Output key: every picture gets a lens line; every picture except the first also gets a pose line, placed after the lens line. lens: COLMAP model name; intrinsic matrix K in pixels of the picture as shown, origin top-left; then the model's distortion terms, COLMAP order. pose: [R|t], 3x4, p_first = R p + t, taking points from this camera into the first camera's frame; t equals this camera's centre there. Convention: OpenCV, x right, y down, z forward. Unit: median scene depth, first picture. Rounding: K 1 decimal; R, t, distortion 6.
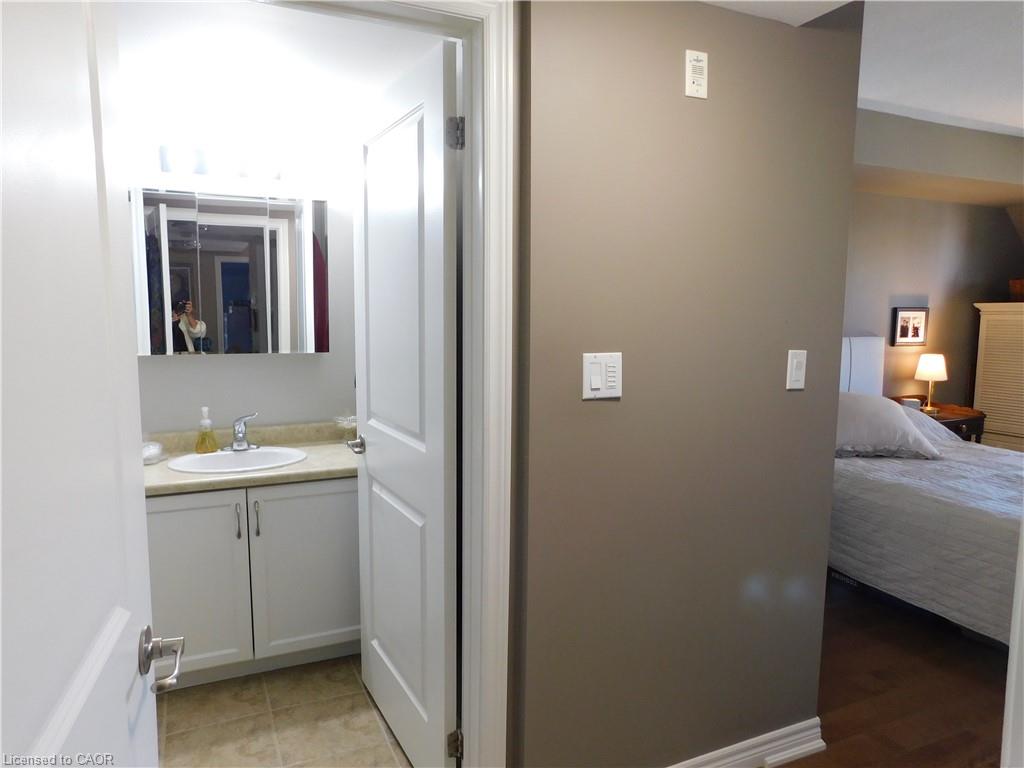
lens RADIAL K [[686.8, 0, 517.1], [0, 686.8, 383.0], [0, 0, 1]] dist [-0.067575, 0.066418]
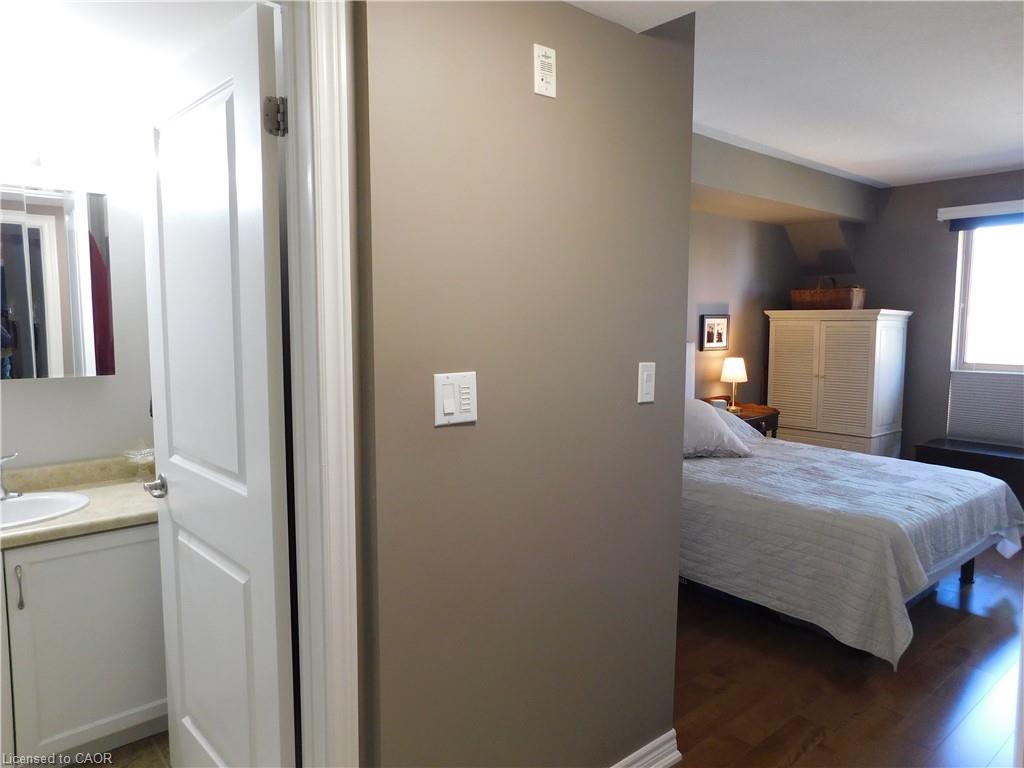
lens RADIAL K [[686.8, 0, 517.1], [0, 686.8, 383.0], [0, 0, 1]] dist [-0.067575, 0.066418]
pose [[0.963534, -0.031703, 0.265701, -0.019247], [0.034597, 0.999382, -0.006219, -0.012167], [-0.265340, 0.015184, 0.964035, 0.064392]]
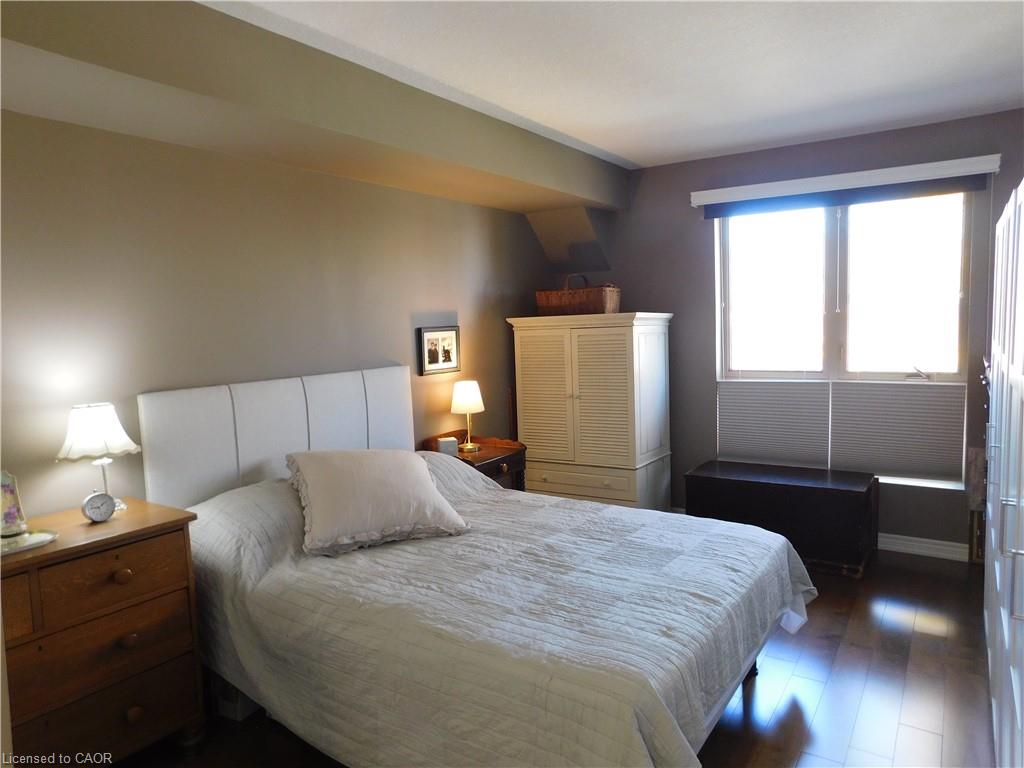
lens RADIAL K [[686.8, 0, 517.1], [0, 686.8, 383.0], [0, 0, 1]] dist [-0.067575, 0.066418]
pose [[0.848535, -0.084741, 0.522310, 0.358933], [0.097749, 0.995208, 0.002664, -0.058984], [-0.520032, 0.048795, 0.852752, 0.388376]]
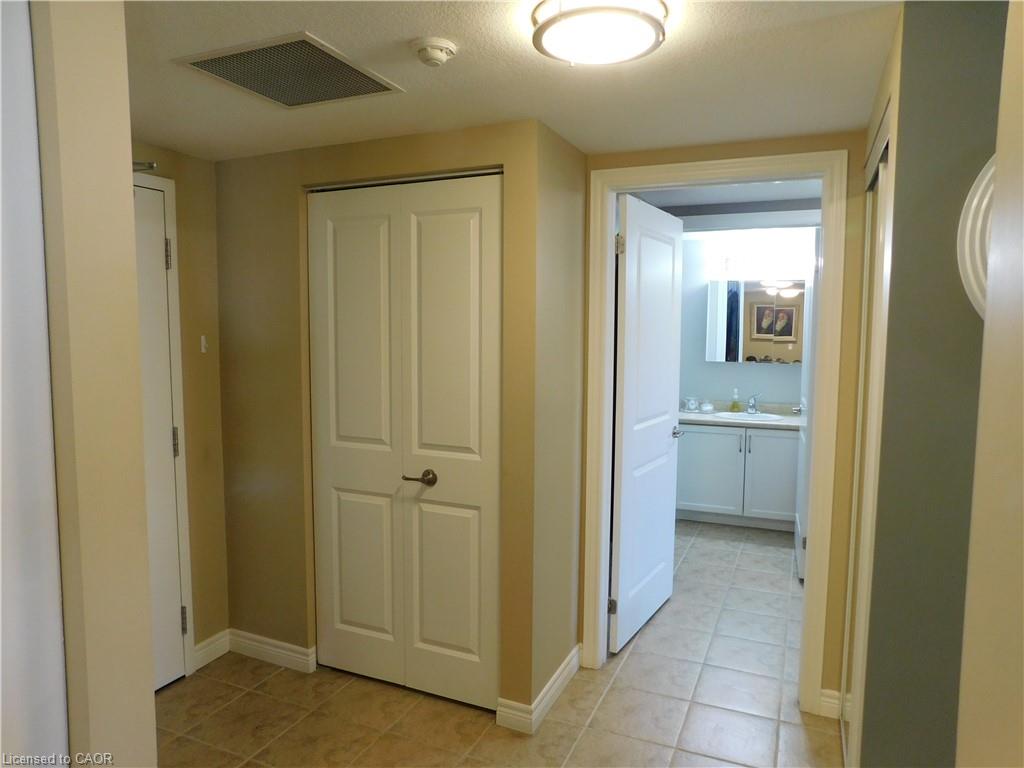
lens RADIAL K [[674.2, 0, 522.3], [0, 674.2, 386.6], [0, 0, 1]] dist [-0.080365, 0.063863]
pose [[0.663678, 0.060090, -0.745601, 0.521626], [-0.084549, 0.996407, 0.005045, 0.065131], [0.743225, 0.059691, 0.666374, -0.678387]]
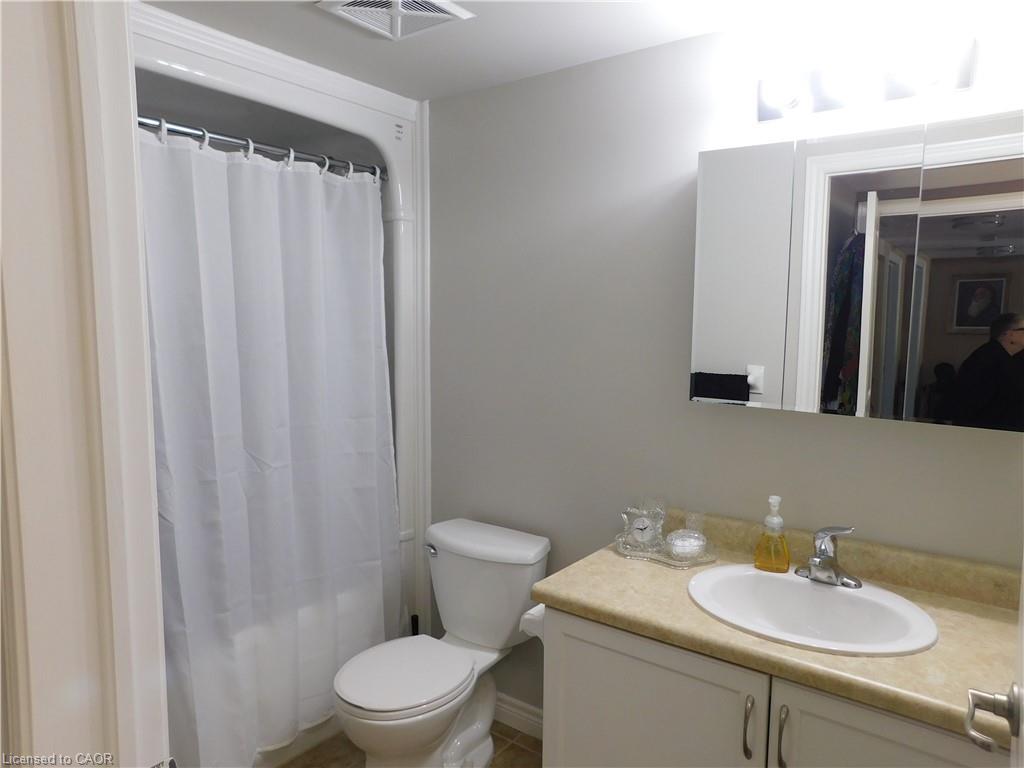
lens RADIAL K [[668.8, 0, 512.0], [0, 668.8, 384.0], [0, 0, 1]] dist [0.000012, -0.000099]
pose [[0.458026, 0.071519, -0.886057, -0.033399], [-0.094258, 0.995046, 0.031592, -0.058409], [0.883927, 0.069048, 0.462499, 0.461121]]
